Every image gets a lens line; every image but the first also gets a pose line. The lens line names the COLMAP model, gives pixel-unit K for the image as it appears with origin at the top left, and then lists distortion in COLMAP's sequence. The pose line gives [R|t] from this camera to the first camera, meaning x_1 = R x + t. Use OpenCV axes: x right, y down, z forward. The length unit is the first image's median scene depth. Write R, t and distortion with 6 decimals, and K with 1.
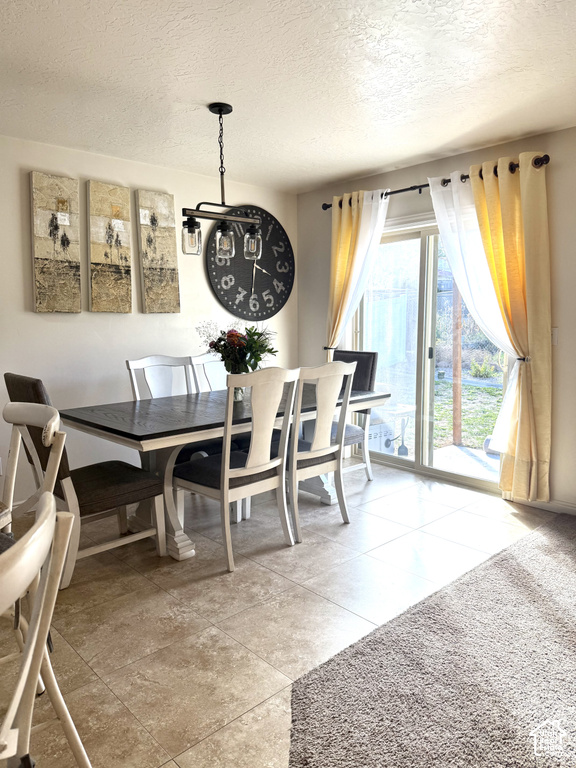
lens RADIAL K [[544.6, 0, 286.6], [0, 544.6, 382.7], [0, 0, 1]] dist [0.056580, -0.086667]
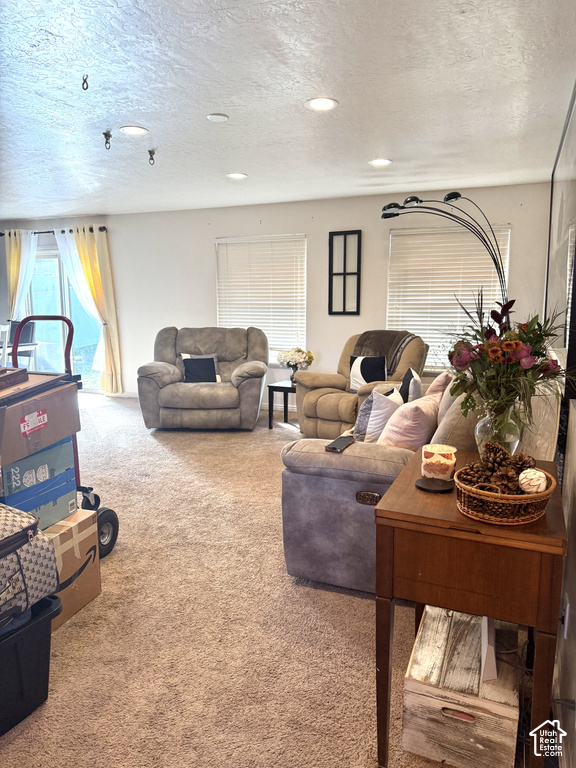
lens RADIAL K [[544.6, 0, 286.6], [0, 544.6, 382.7], [0, 0, 1]] dist [0.056580, -0.086667]
pose [[0.915566, -0.043969, 0.399757, 0.213779], [0.032841, 0.998860, 0.034646, 0.117843], [-0.400824, -0.018592, 0.915966, -1.064270]]
